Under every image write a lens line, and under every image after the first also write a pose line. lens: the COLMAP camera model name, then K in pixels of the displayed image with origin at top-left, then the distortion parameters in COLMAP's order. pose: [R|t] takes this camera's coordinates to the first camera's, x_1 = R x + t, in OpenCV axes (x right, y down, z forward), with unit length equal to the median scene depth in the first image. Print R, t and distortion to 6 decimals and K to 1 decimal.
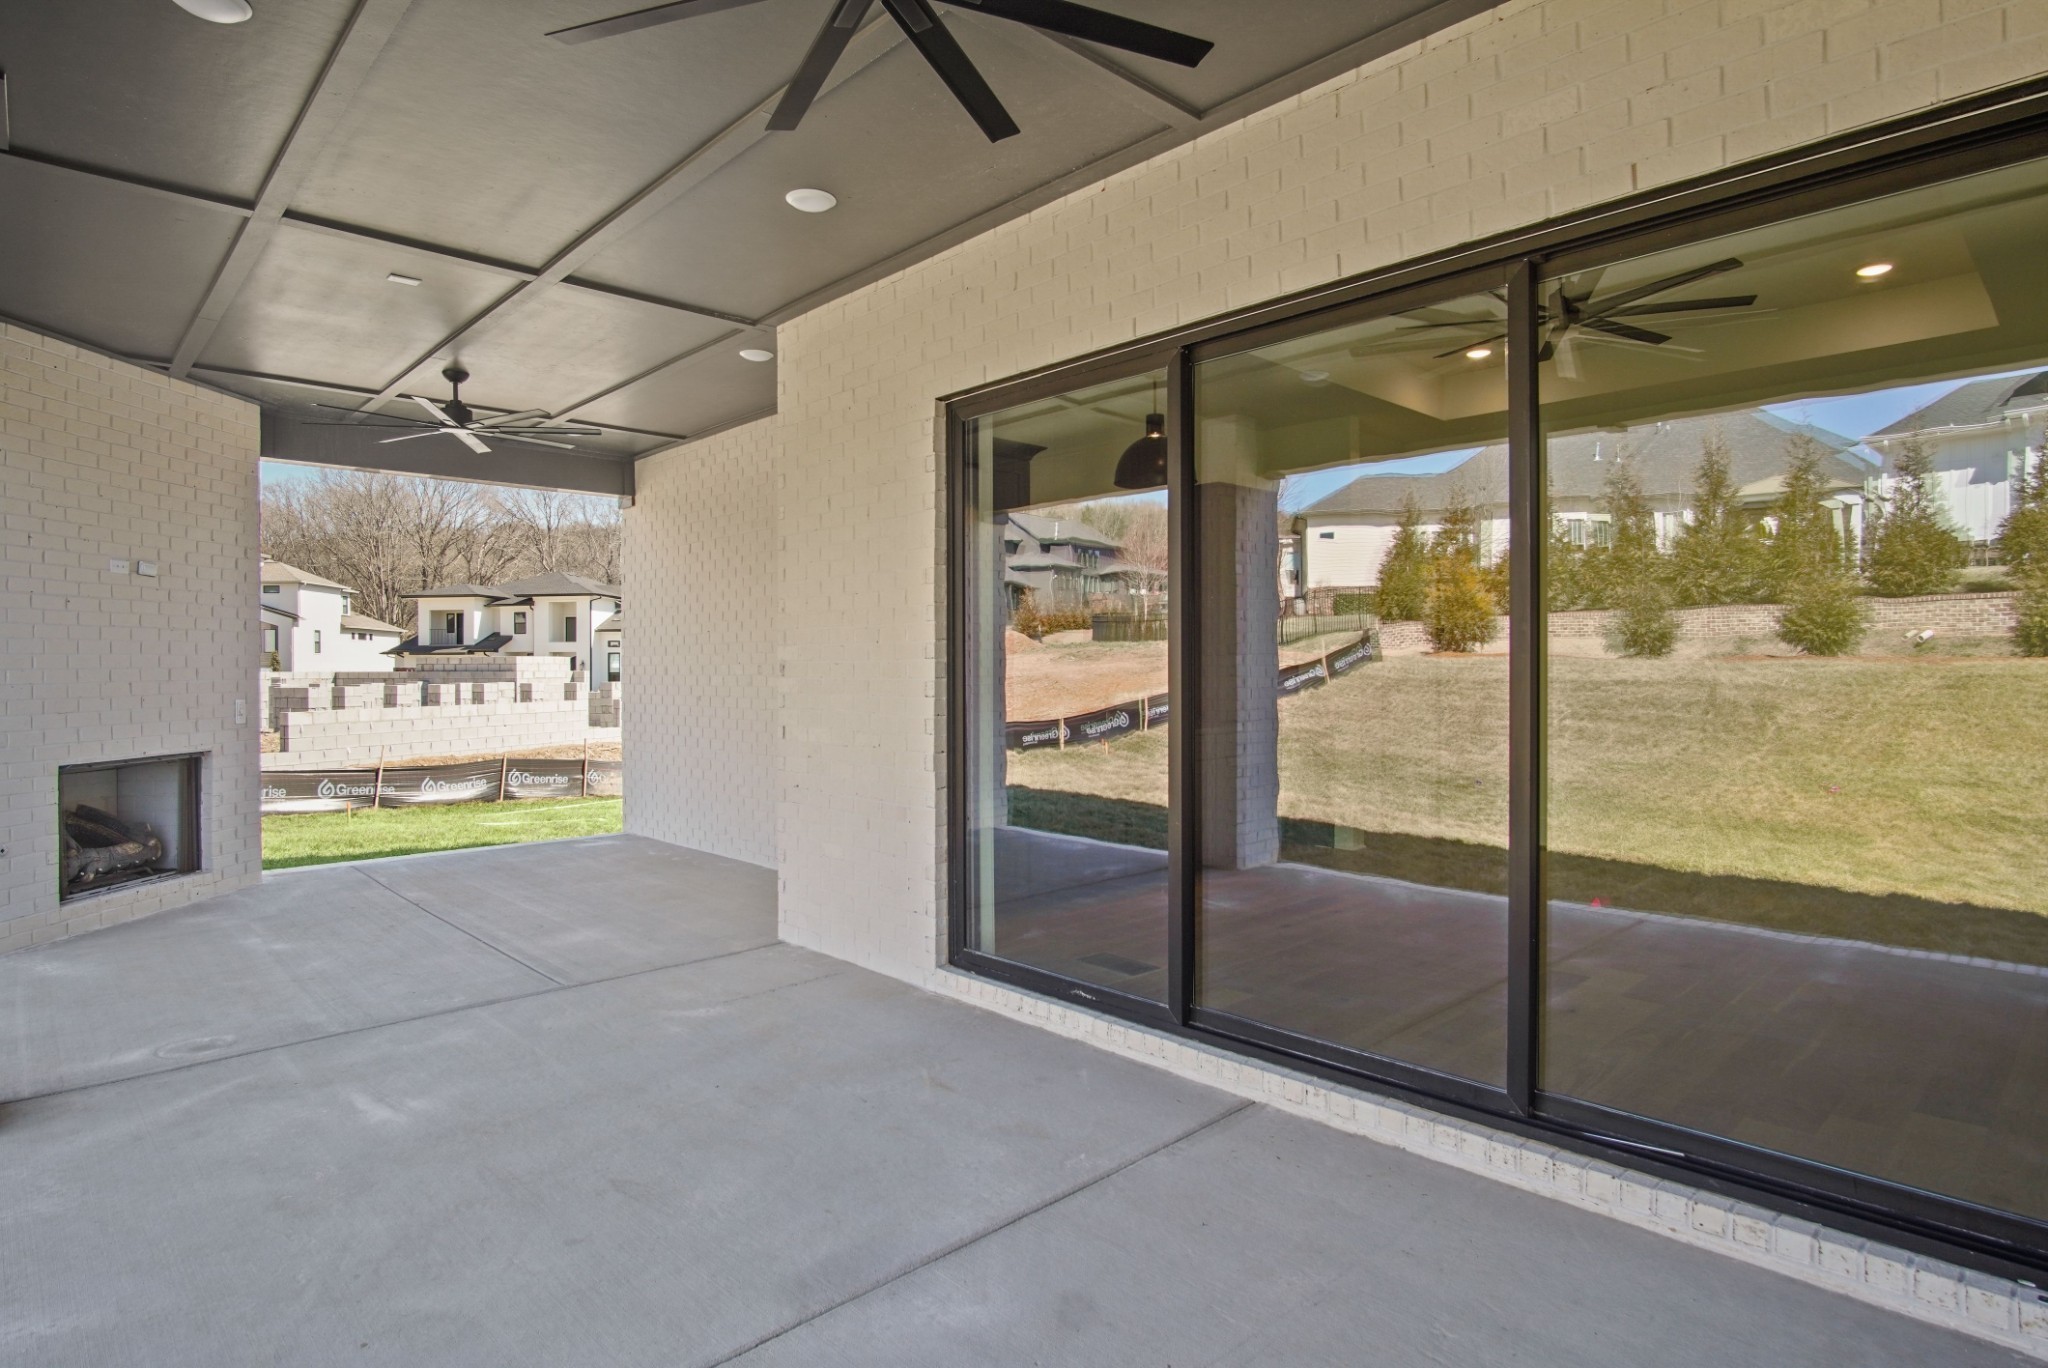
lens RADIAL K [[1111.8, 0, 1024.0], [0, 1111.8, 684.0], [0, 0, 1]] dist [-0.007201, -0.002372]
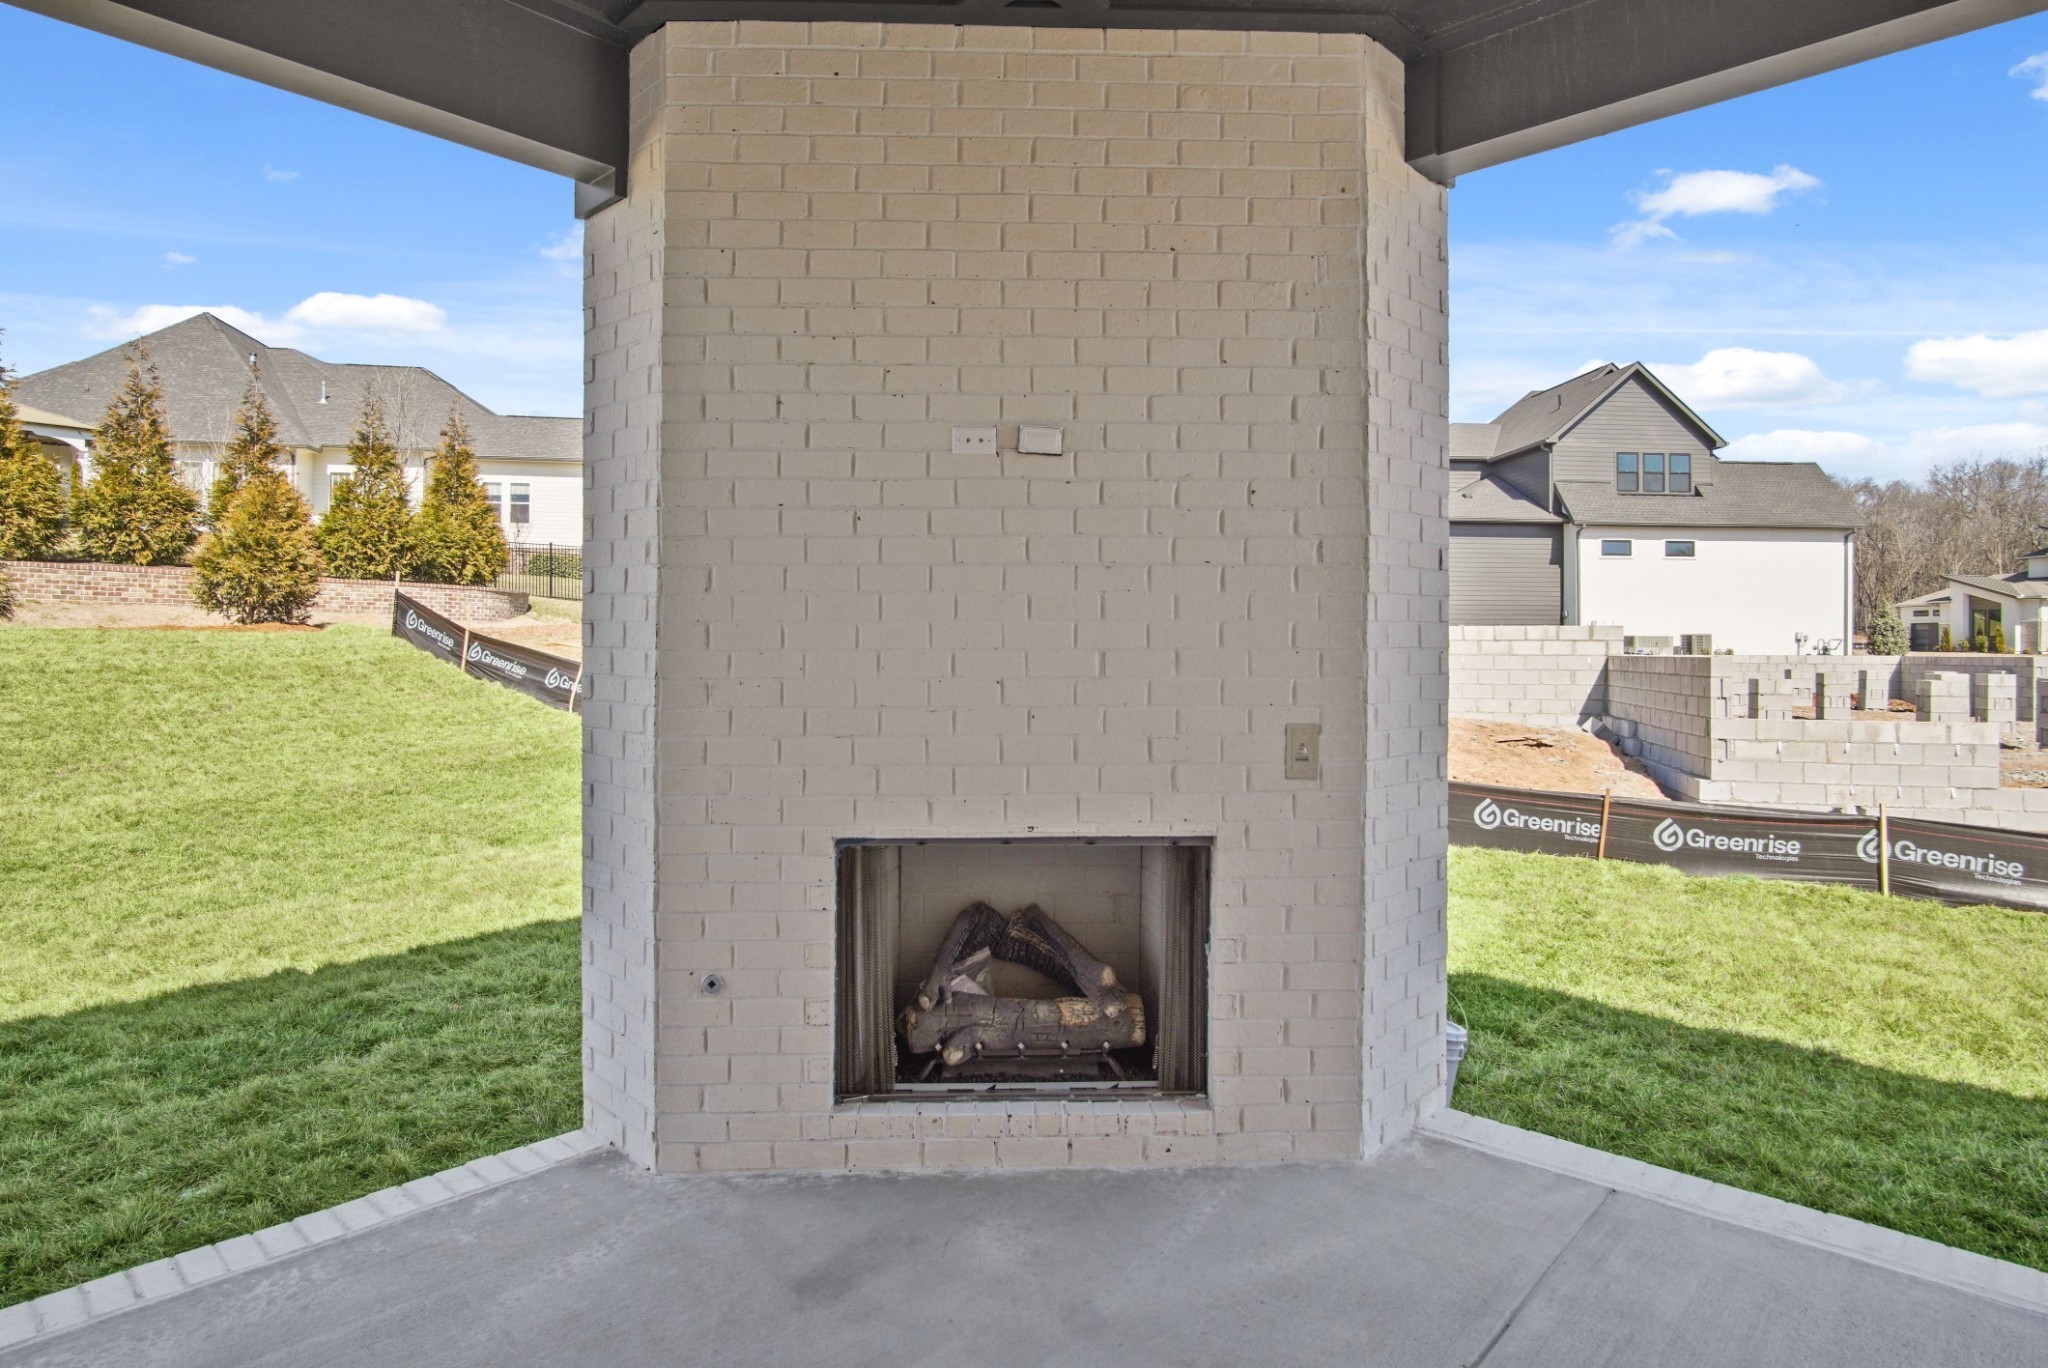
lens RADIAL K [[1126.5, 0, 1034.5], [0, 1126.5, 628.6], [0, 0, 1]] dist [-0.001337, 0.001539]
pose [[0.090633, -0.012383, -0.995807, -0.304416], [-0.012894, 0.999824, -0.013606, -0.015889], [0.995801, 0.014073, 0.090458, 0.933765]]
